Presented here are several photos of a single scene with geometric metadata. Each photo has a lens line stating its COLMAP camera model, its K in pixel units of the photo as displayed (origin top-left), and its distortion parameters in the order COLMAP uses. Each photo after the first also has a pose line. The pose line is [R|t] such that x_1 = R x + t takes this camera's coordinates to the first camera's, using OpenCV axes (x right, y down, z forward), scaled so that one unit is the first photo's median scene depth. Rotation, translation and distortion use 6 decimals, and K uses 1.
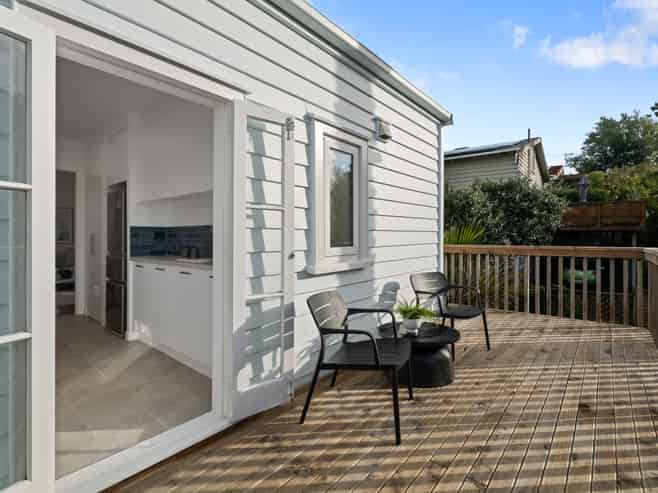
lens RADIAL K [[331.9, 0, 329.0], [0, 331.9, 242.5], [0, 0, 1]] dist [-0.003611, -0.000329]
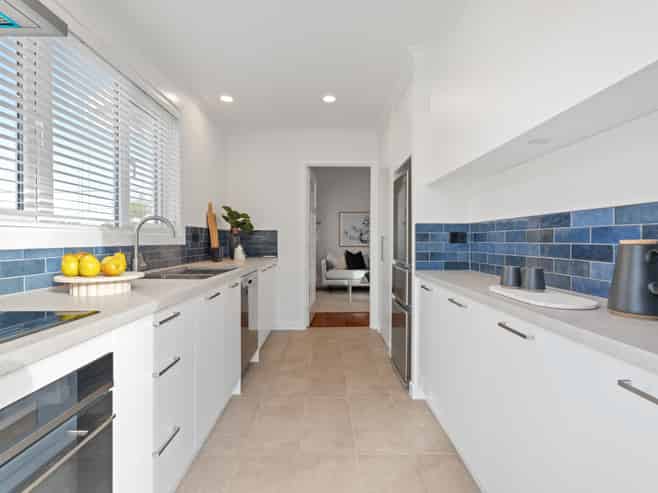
lens RADIAL K [[331.9, 0, 329.0], [0, 331.9, 242.5], [0, 0, 1]] dist [-0.003611, -0.000329]
pose [[0.649119, -0.001124, -0.760686, -0.208313], [-0.010309, 0.999894, -0.010274, -0.003562], [0.760617, 0.014511, 0.649038, 0.436900]]
